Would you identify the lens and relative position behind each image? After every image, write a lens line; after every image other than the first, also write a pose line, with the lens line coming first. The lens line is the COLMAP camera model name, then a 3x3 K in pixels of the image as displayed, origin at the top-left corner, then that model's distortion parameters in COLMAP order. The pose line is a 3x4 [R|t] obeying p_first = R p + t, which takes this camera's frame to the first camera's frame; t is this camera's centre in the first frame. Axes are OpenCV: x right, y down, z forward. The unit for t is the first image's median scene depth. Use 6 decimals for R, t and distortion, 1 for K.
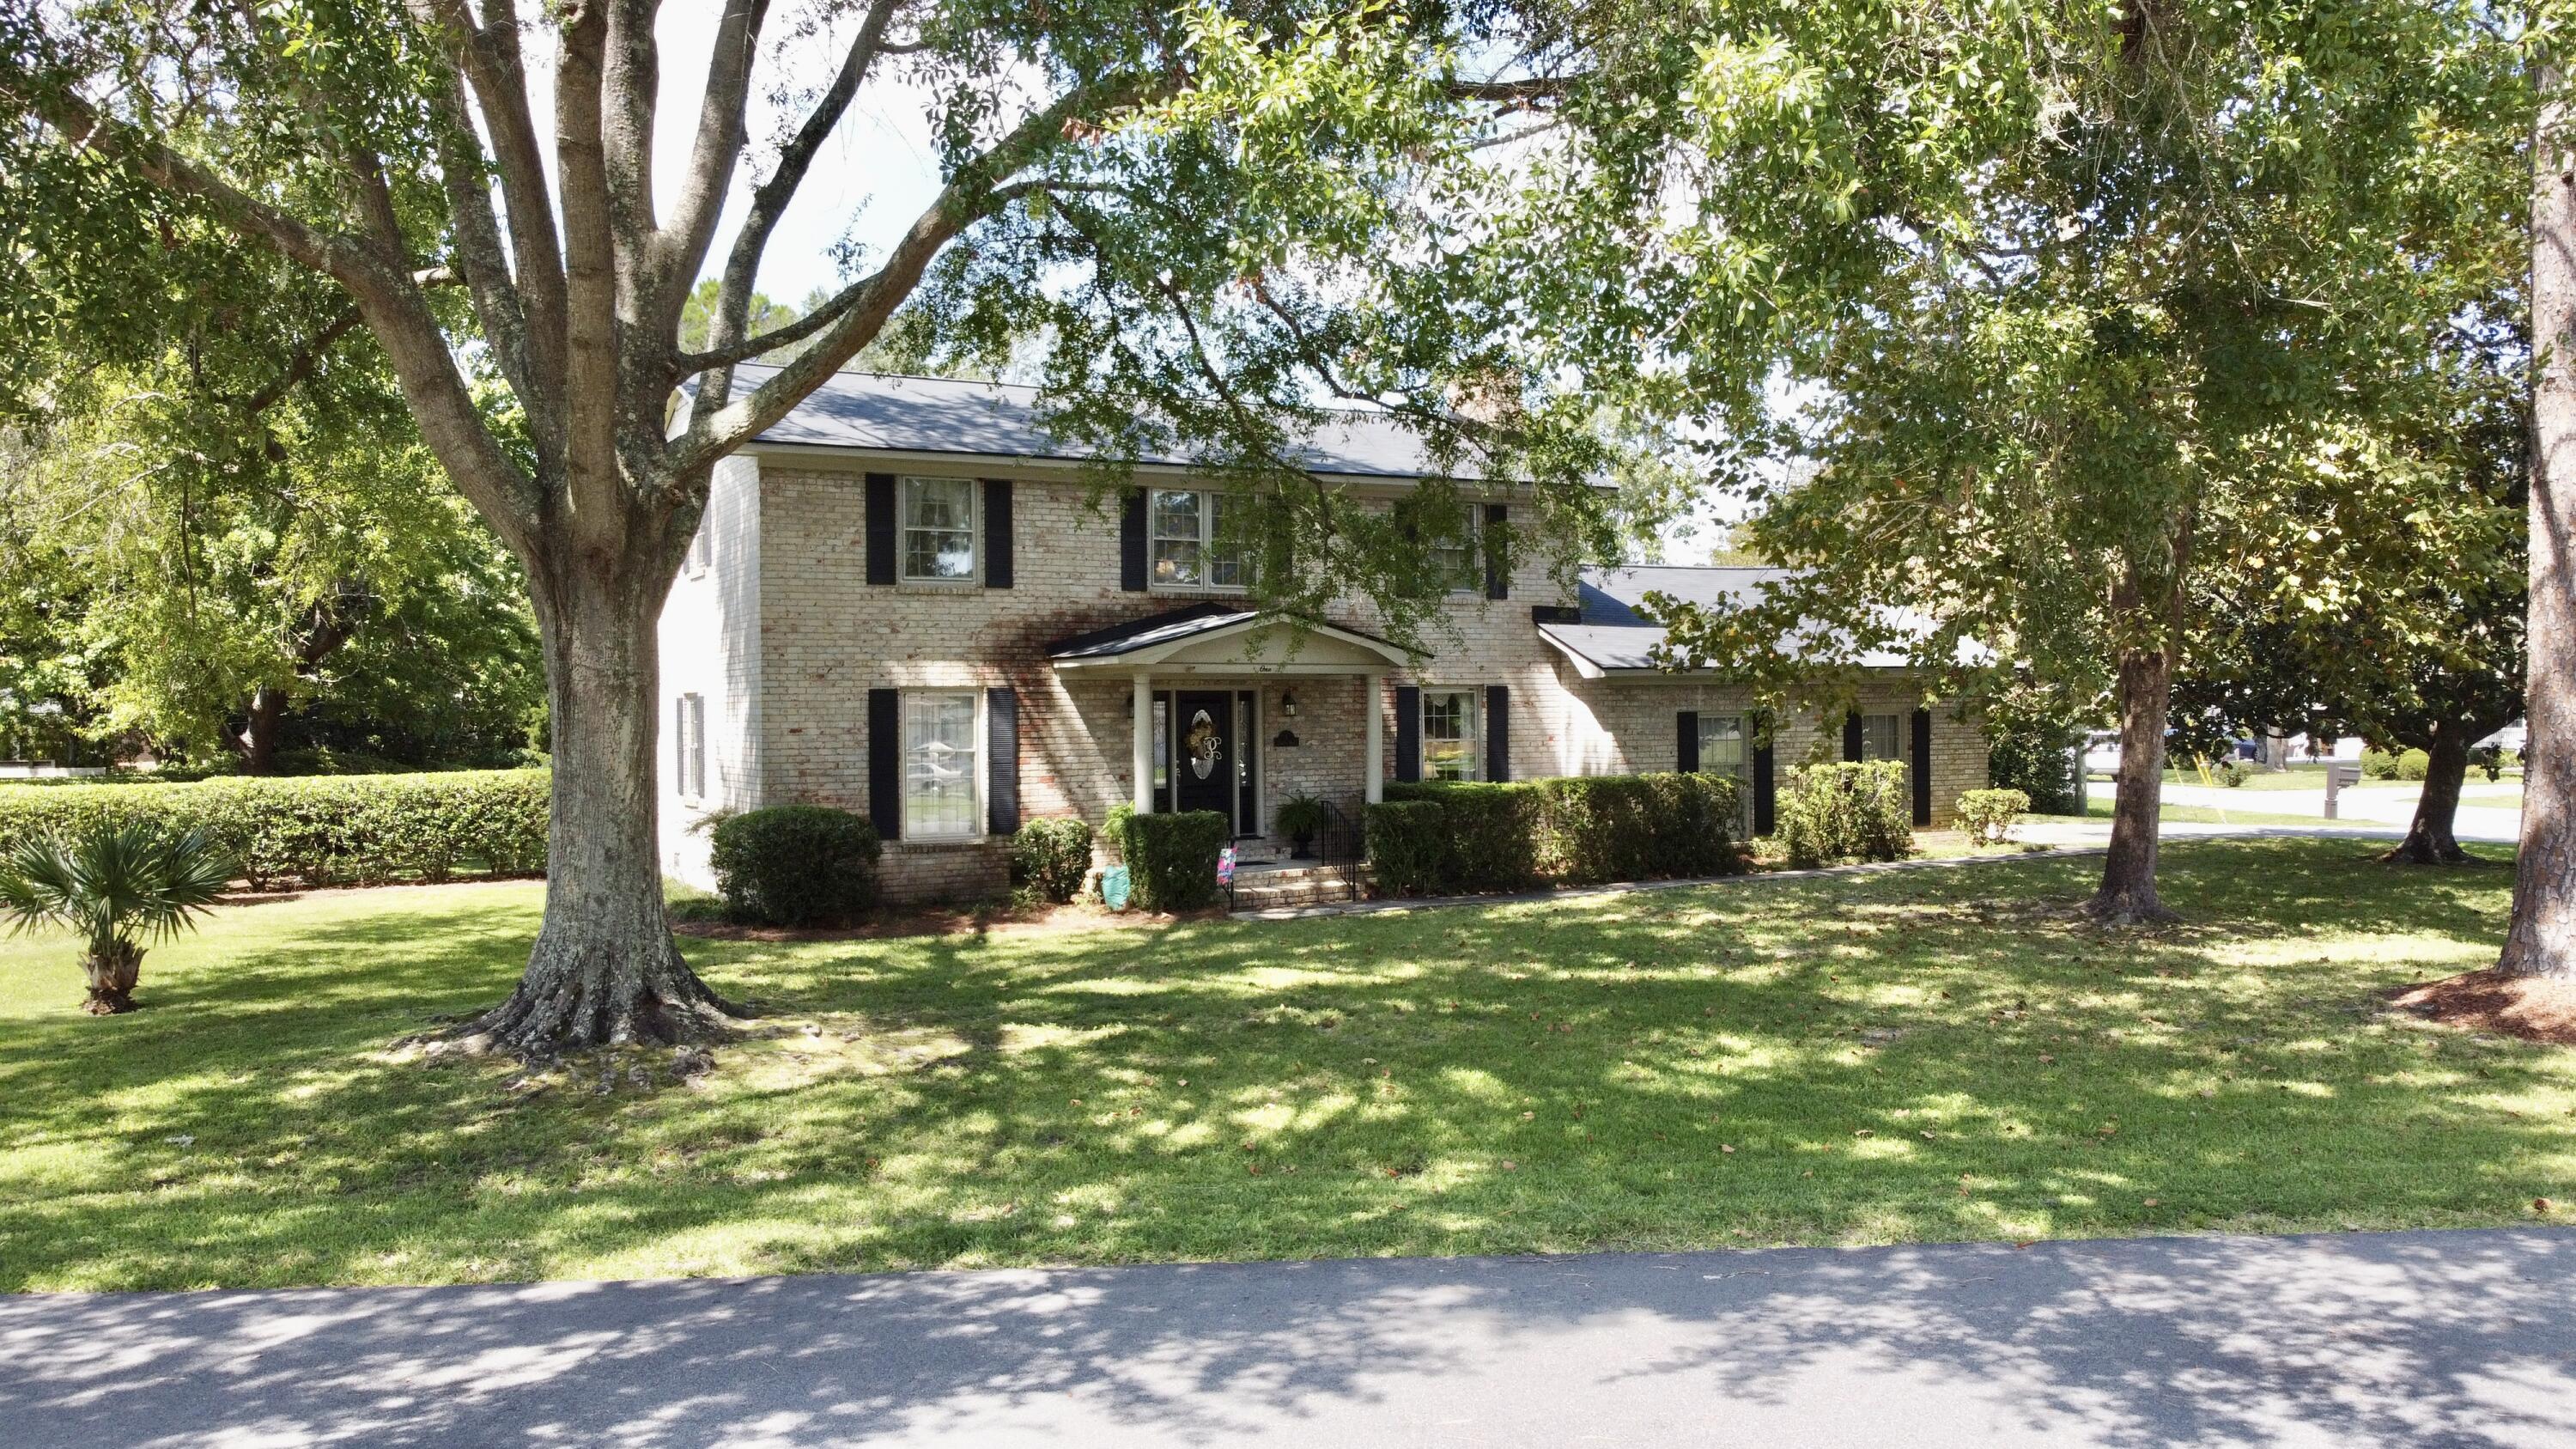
lens RADIAL K [[1961.8, 0, 1284.5], [0, 1961.8, 727.3], [0, 0, 1]] dist [-0.002313, 0.001364]
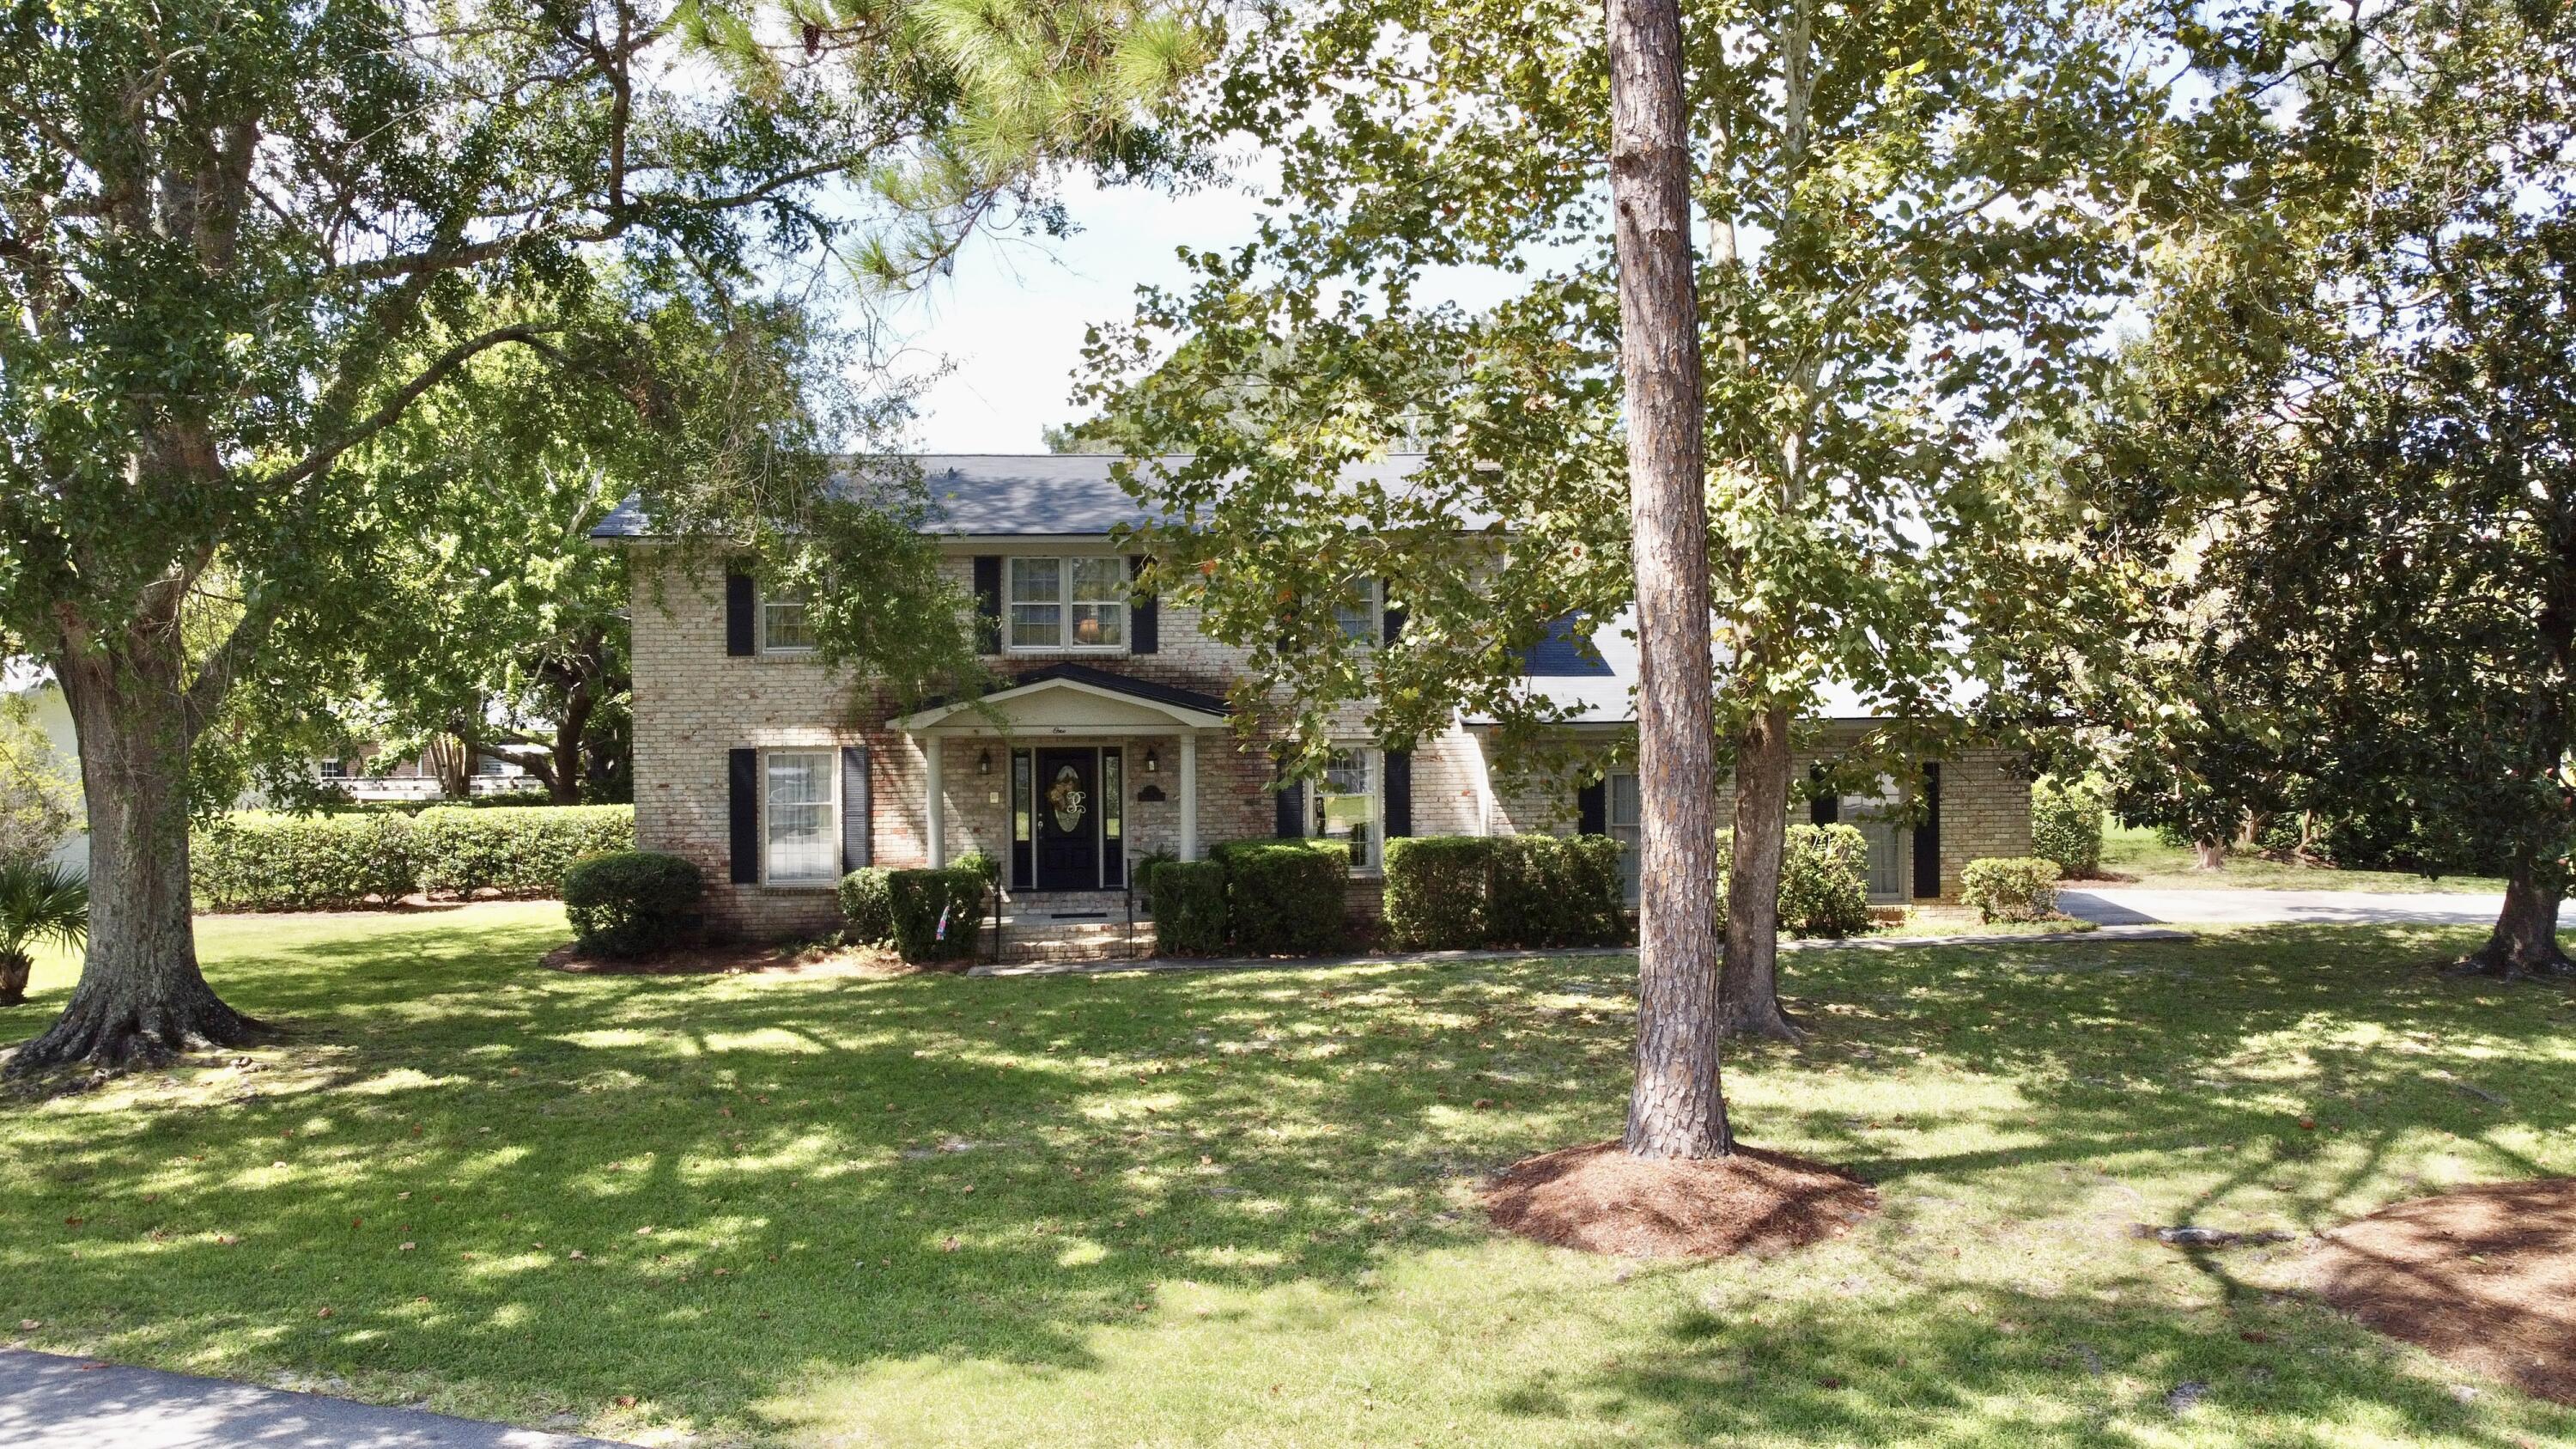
lens RADIAL K [[1961.8, 0, 1274.1], [0, 1961.8, 705.2], [0, 0, 1]] dist [-0.002313, 0.001364]
pose [[0.909361, -0.001807, -0.416003, 0.750430], [-0.001079, 0.999977, -0.006704, -0.051867], [0.416006, 0.006545, 0.909338, 0.146636]]
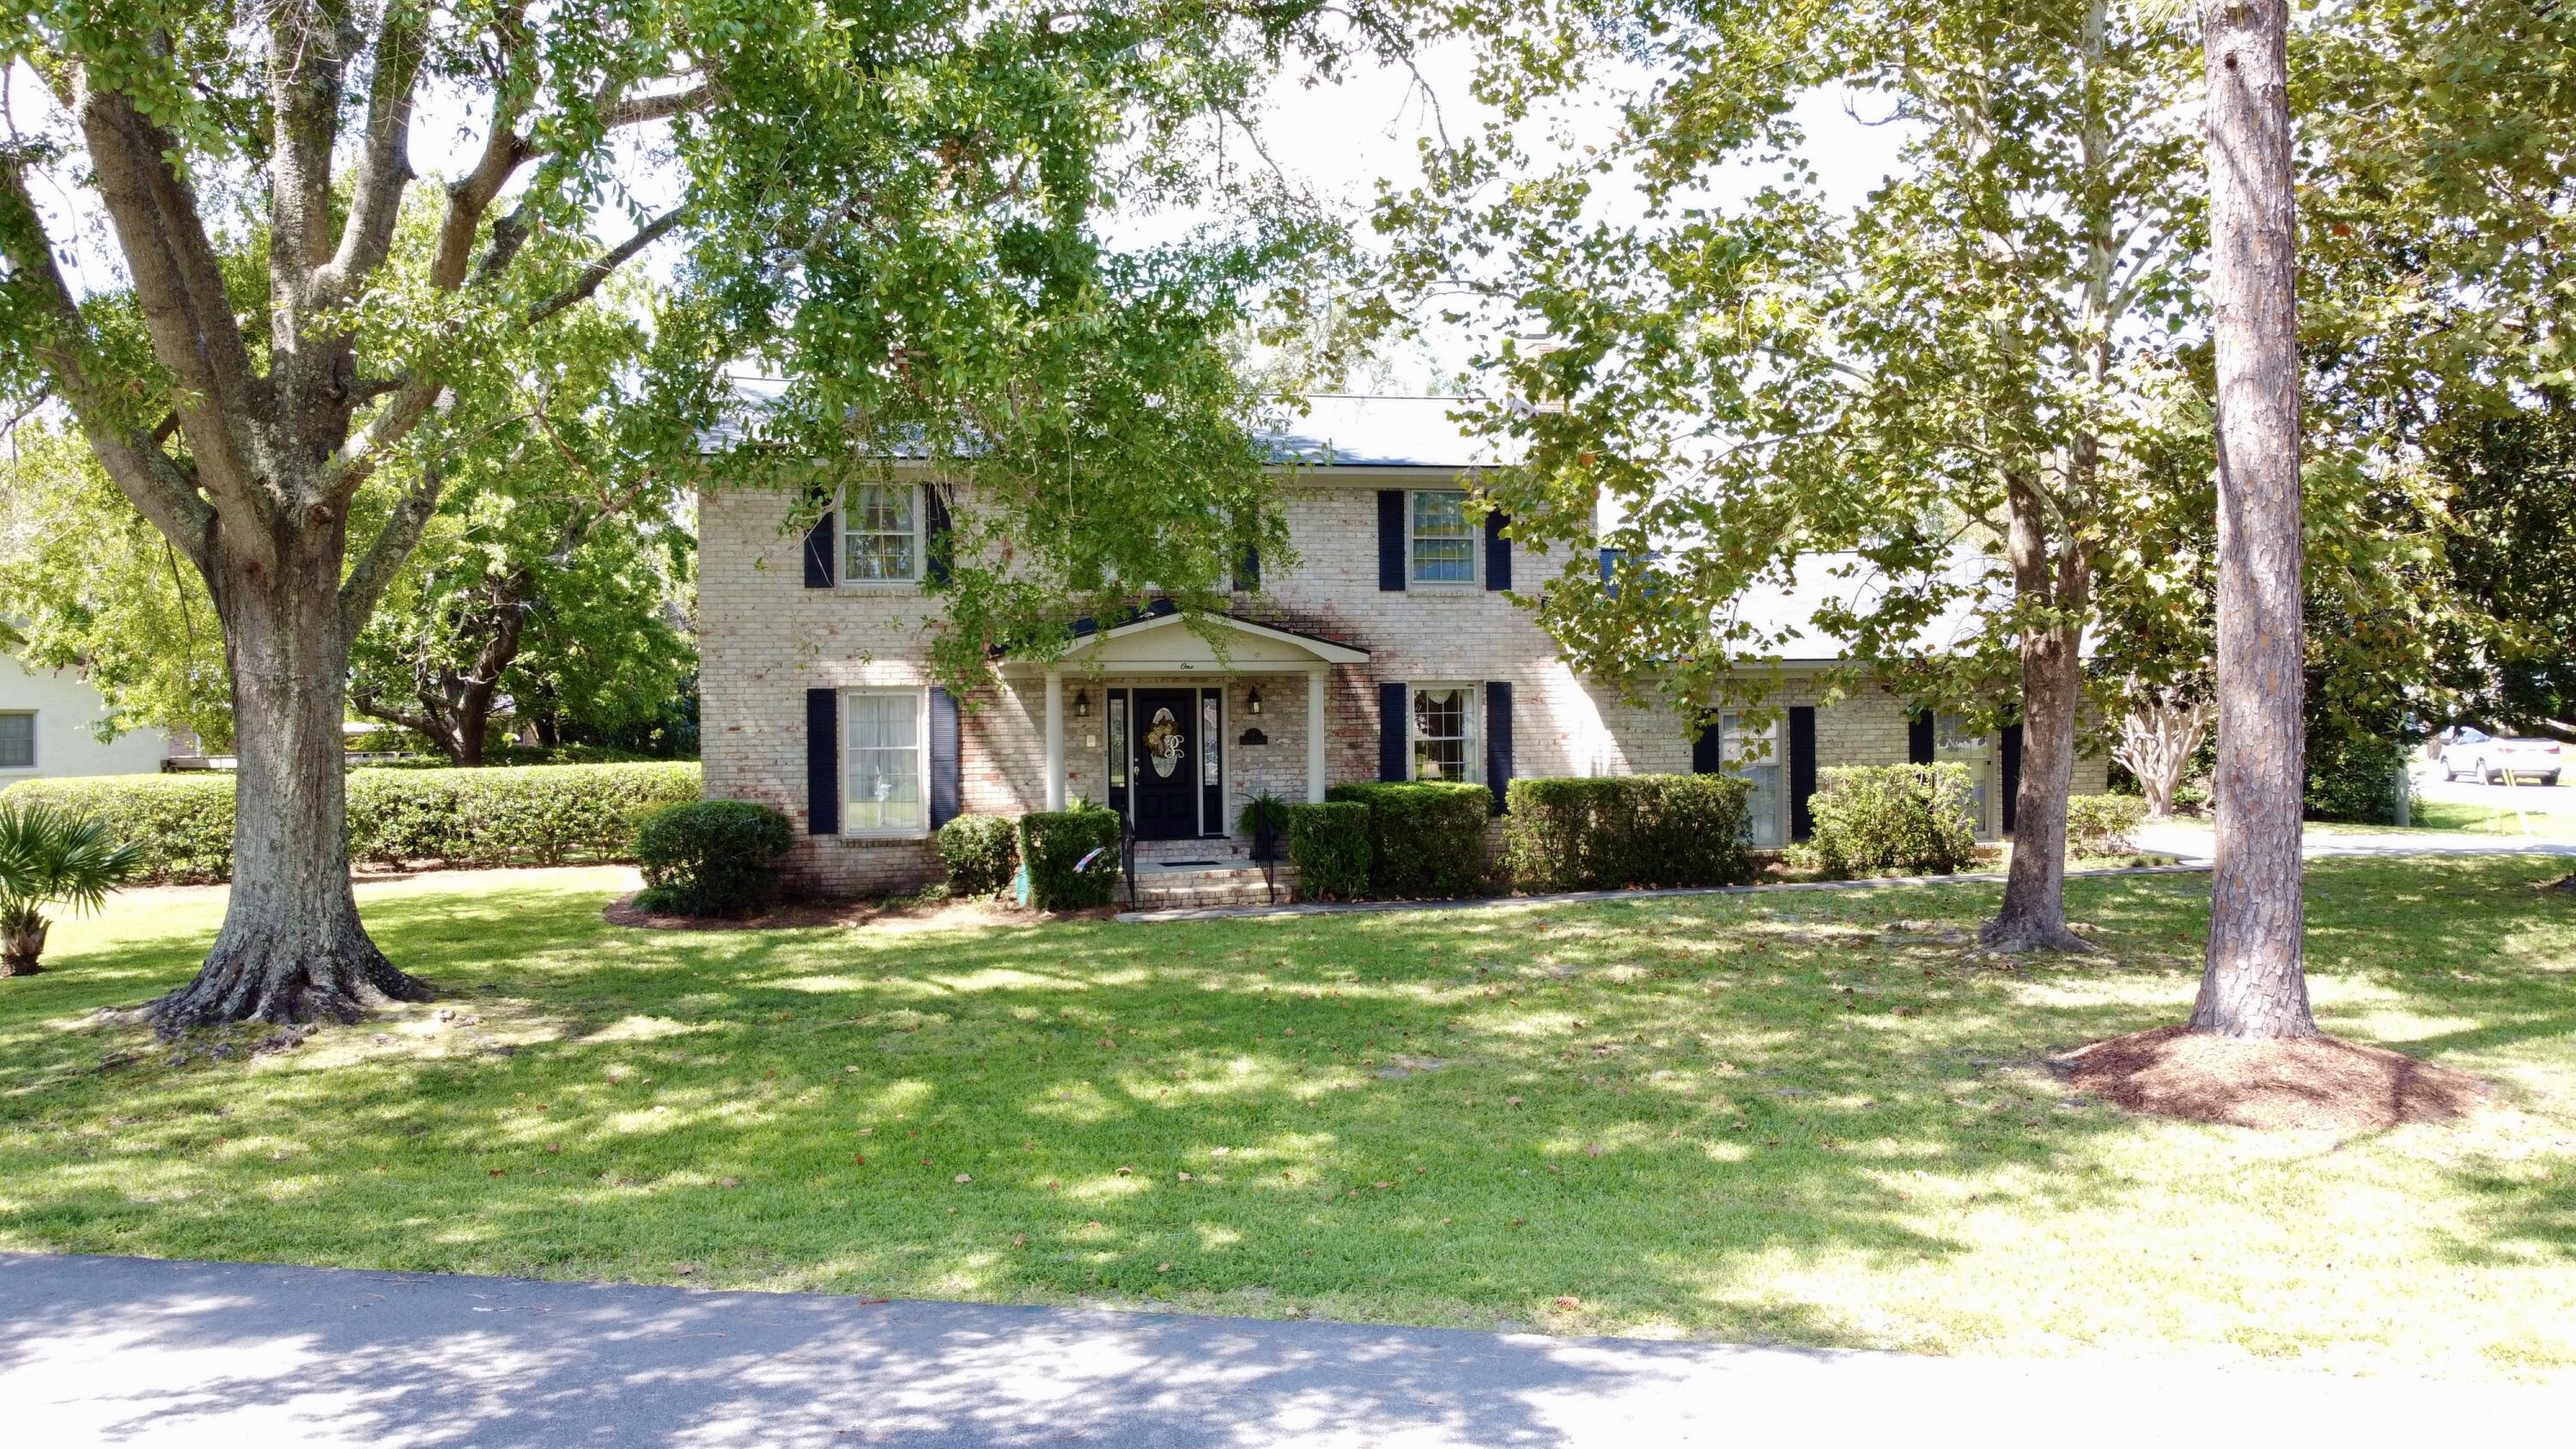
lens RADIAL K [[1961.8, 0, 1284.1], [0, 1961.8, 727.5], [0, 0, 1]] dist [-0.002313, 0.001364]
pose [[0.964850, 0.001103, -0.262799, 0.422946], [-0.000131, 0.999993, 0.003716, -0.003859], [0.262801, -0.003551, 0.964843, 0.089245]]
